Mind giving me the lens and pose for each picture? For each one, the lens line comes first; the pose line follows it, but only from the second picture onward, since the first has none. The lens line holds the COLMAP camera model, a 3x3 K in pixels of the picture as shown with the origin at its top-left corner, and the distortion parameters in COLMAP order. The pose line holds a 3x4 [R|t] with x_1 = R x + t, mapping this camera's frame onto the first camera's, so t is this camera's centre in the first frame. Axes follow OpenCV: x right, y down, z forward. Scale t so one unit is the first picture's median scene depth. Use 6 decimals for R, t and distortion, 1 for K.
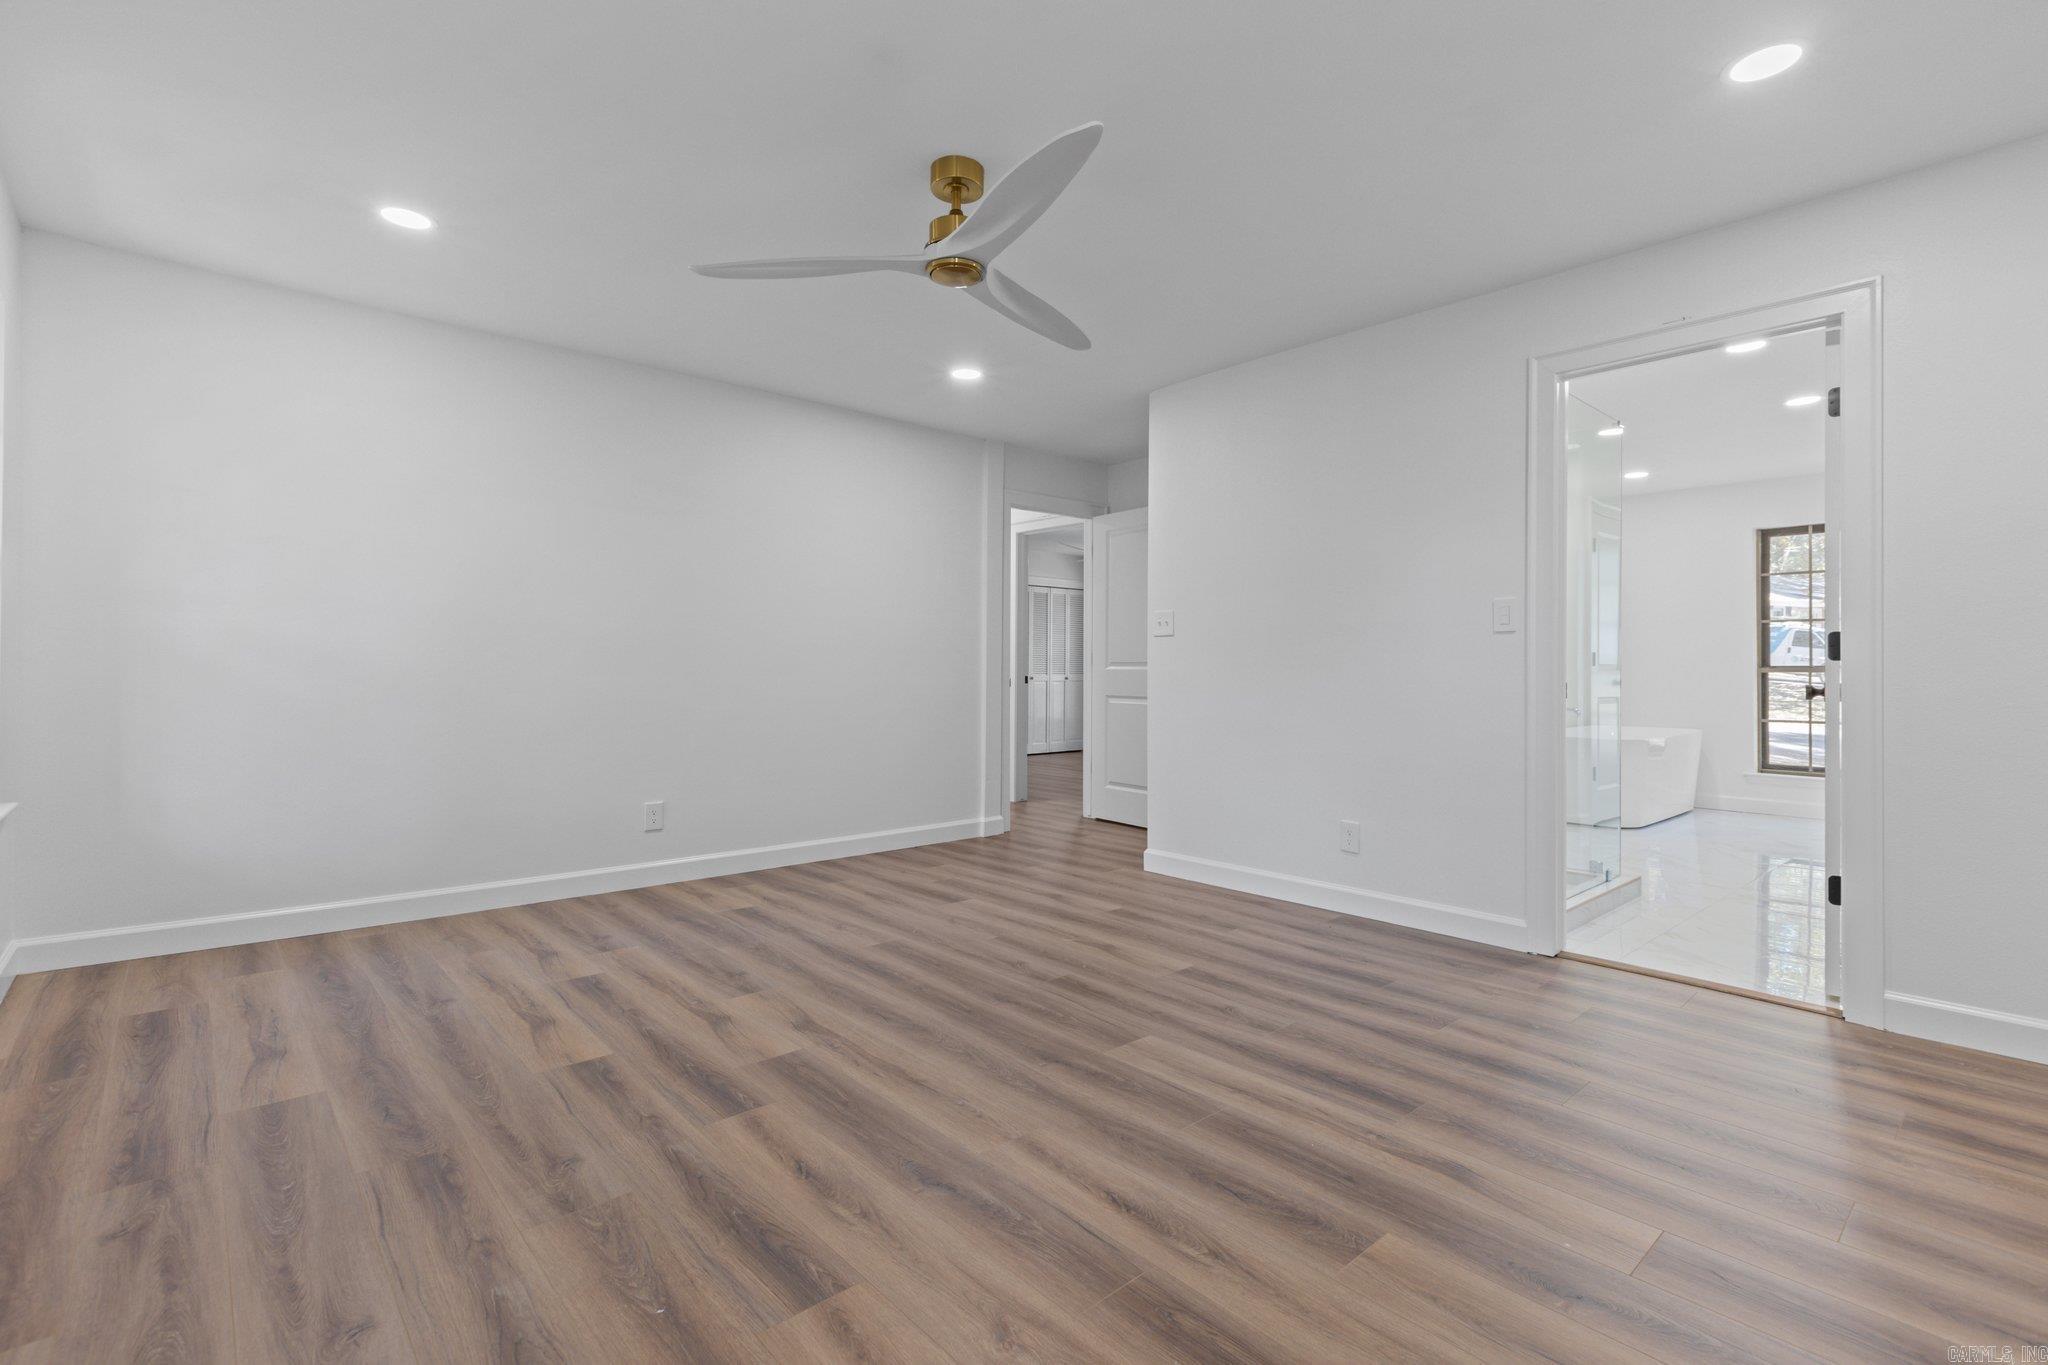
lens RADIAL K [[930.0, 0, 1019.8], [0, 930.0, 672.2], [0, 0, 1]] dist [0.005290, -0.000690]
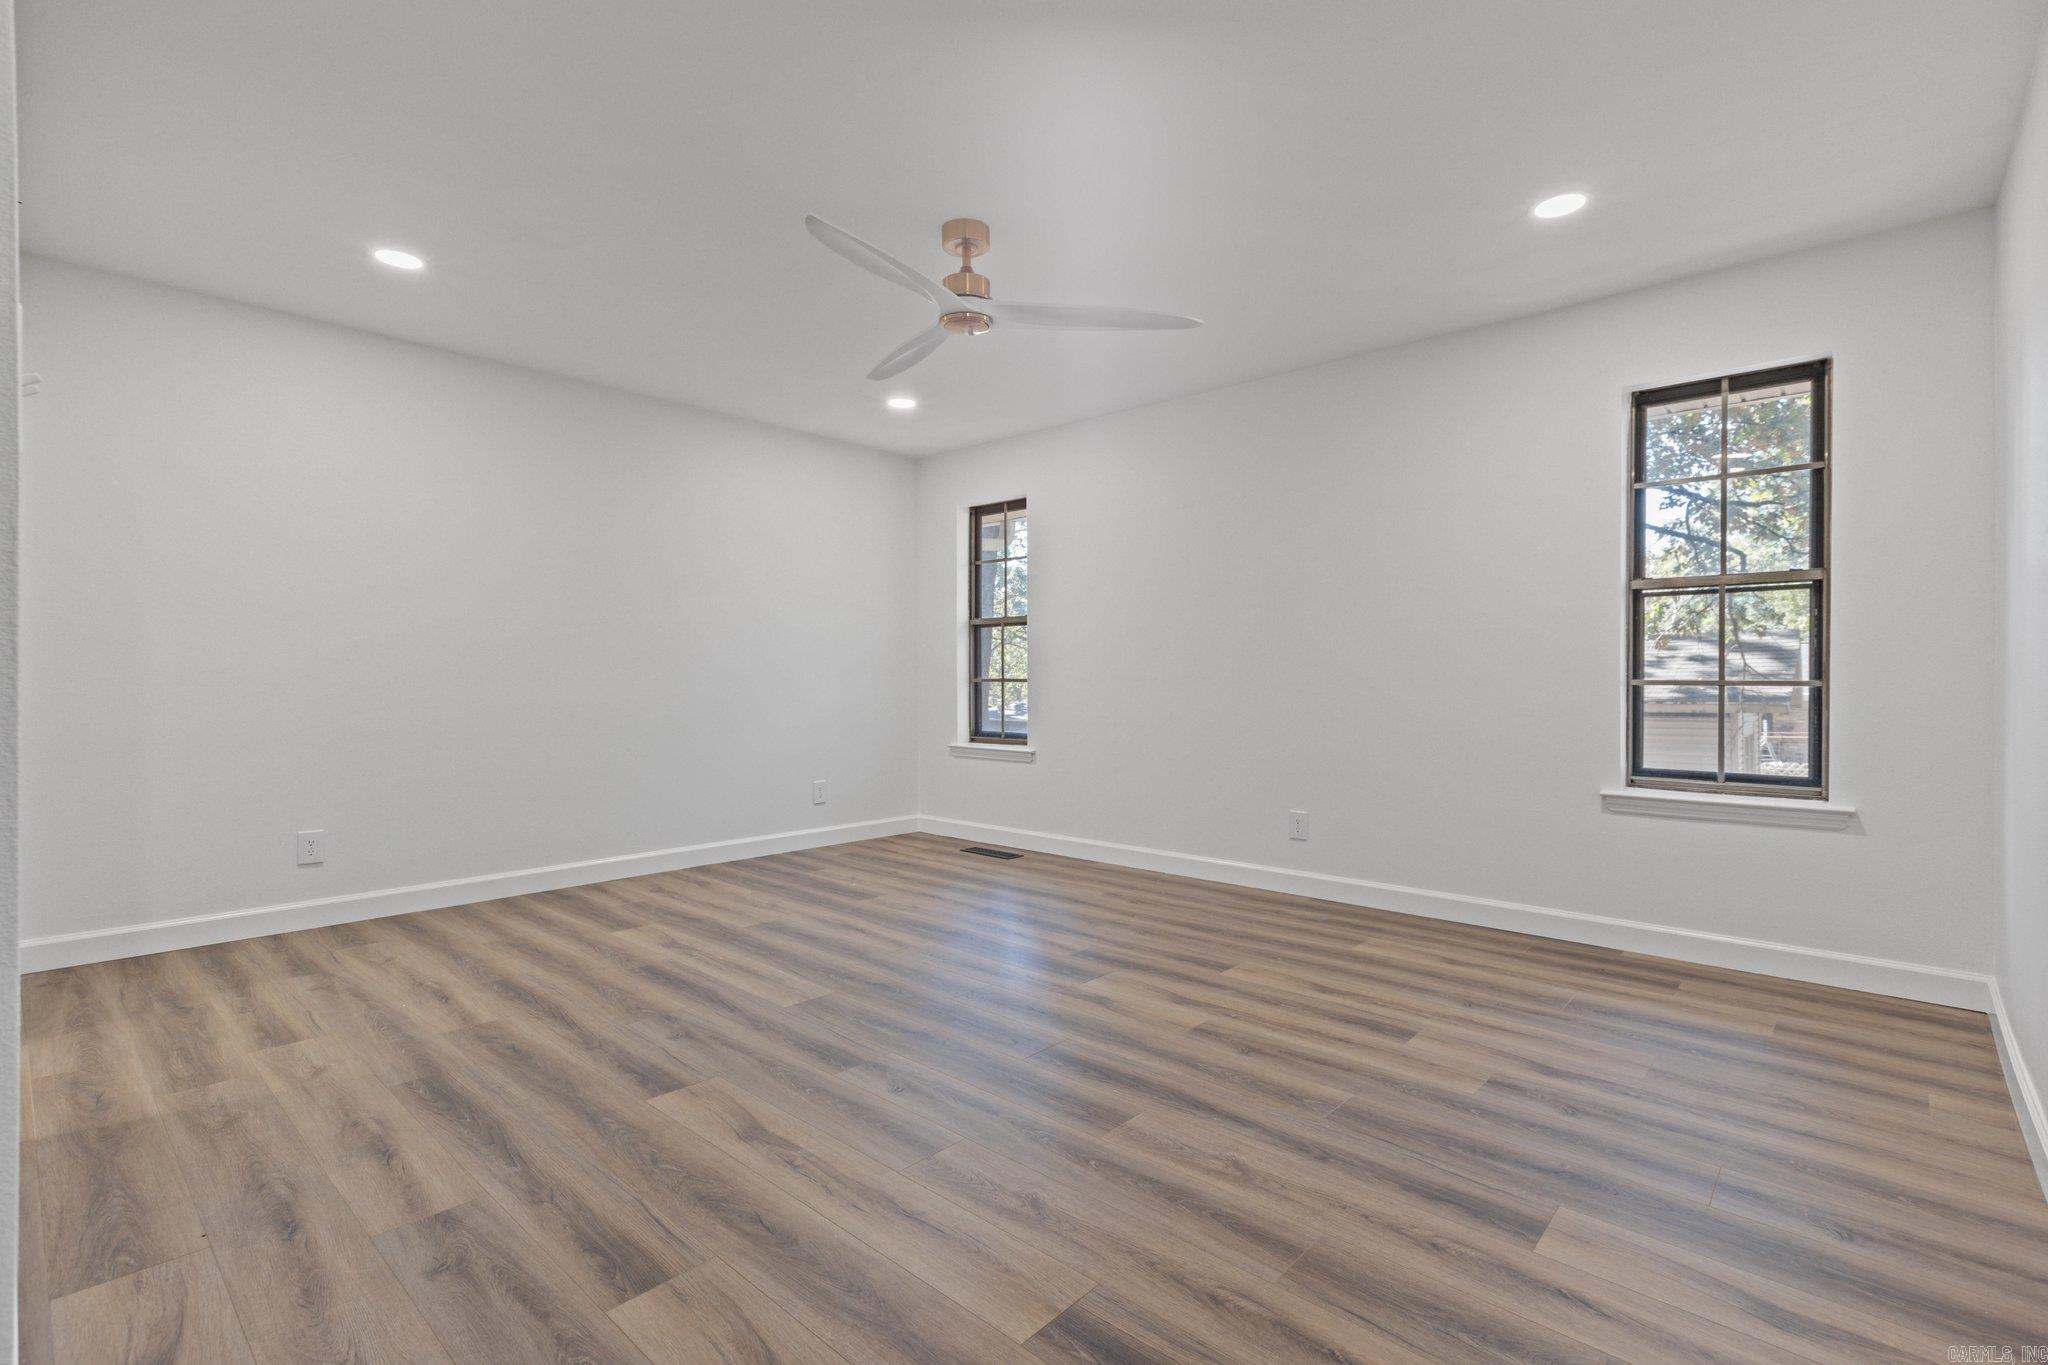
lens RADIAL K [[930.0, 0, 1022.1], [0, 930.0, 676.3], [0, 0, 1]] dist [0.005290, -0.000690]
pose [[-0.994263, -0.007943, -0.106664, -0.017456], [-0.007831, 0.999968, -0.001469, -0.002443], [0.106672, -0.000625, -0.994294, 1.967141]]
